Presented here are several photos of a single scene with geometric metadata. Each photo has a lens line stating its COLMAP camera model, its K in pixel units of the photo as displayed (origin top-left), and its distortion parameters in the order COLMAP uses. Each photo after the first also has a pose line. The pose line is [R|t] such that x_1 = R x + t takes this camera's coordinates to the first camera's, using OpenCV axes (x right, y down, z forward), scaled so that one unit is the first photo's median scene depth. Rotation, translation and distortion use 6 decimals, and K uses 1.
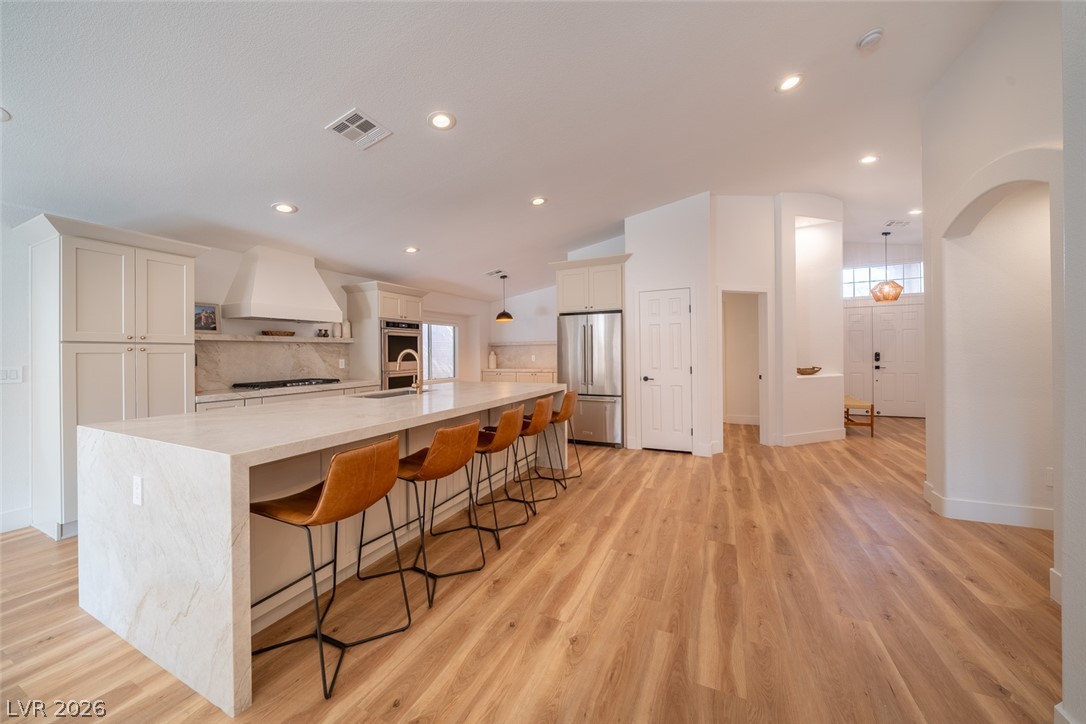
lens RADIAL K [[383.0, 0, 541.8], [0, 383.0, 354.8], [0, 0, 1]] dist [-0.004141, -0.000104]
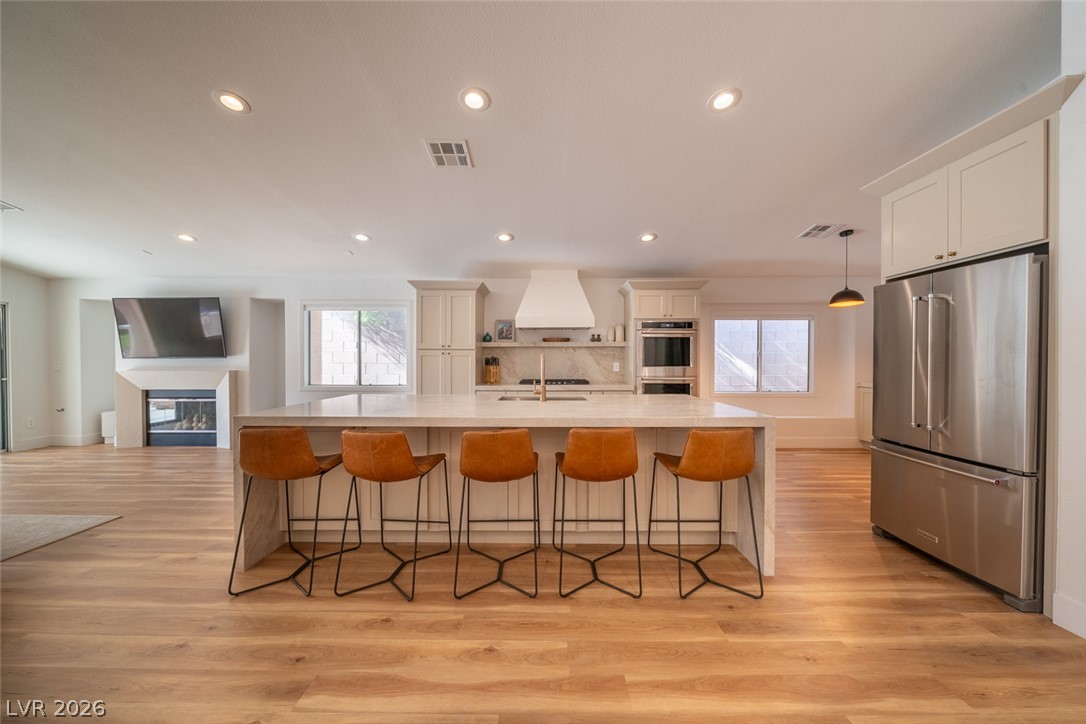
lens RADIAL K [[386.2, 0, 543.0], [0, 386.2, 362.0], [0, 0, 1]] dist [-0.002744, -0.000431]
pose [[0.415762, 0.016658, -0.909321, 0.361710], [-0.009131, 0.999858, 0.014142, -0.003047], [0.909428, 0.002423, 0.415855, 0.427030]]
